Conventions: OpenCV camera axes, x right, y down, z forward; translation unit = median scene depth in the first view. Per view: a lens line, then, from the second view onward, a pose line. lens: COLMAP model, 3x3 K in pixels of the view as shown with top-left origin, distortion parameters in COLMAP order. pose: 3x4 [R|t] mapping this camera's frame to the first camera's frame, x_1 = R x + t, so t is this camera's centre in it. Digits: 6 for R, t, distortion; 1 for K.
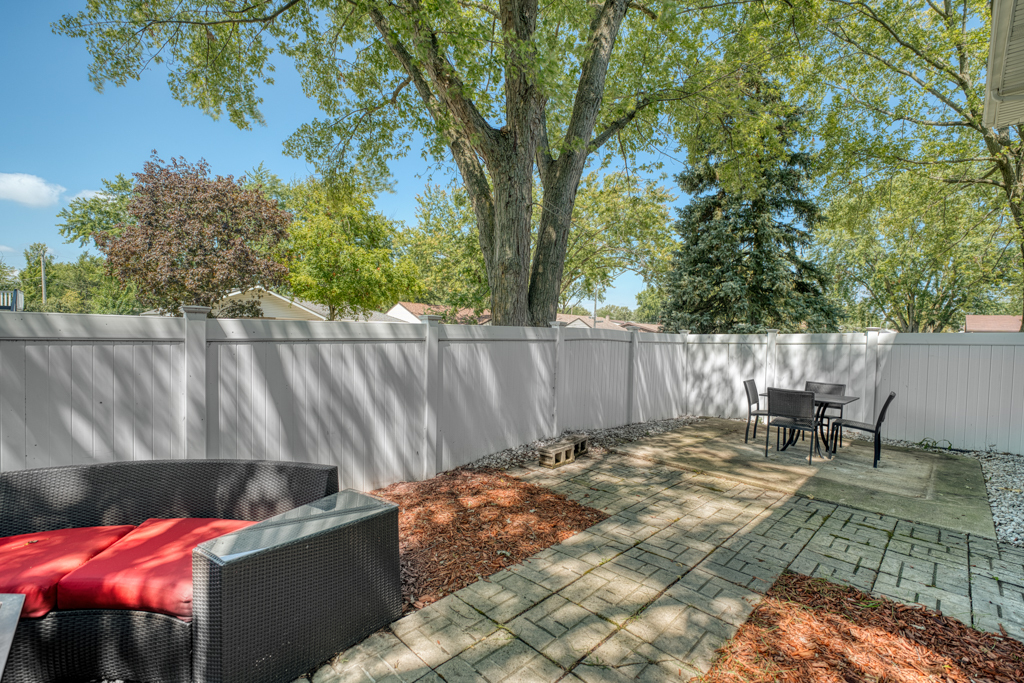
lens RADIAL K [[422.5, 0, 505.5], [0, 422.5, 343.8], [0, 0, 1]] dist [-0.019555, 0.001351]
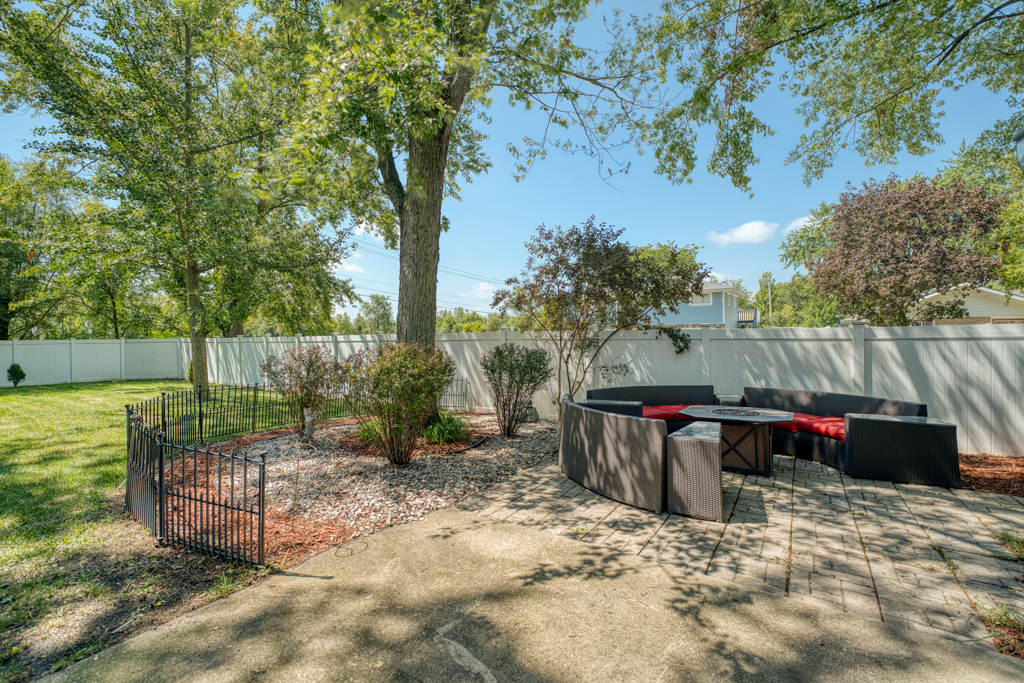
lens RADIAL K [[422.5, 0, 505.5], [0, 422.5, 340.8], [0, 0, 1]] dist [-0.019555, 0.001351]
pose [[0.170619, -0.008732, -0.985298, 0.140190], [-0.009205, 0.999903, -0.010456, 0.005323], [0.985294, 0.010853, 0.170522, -0.148836]]
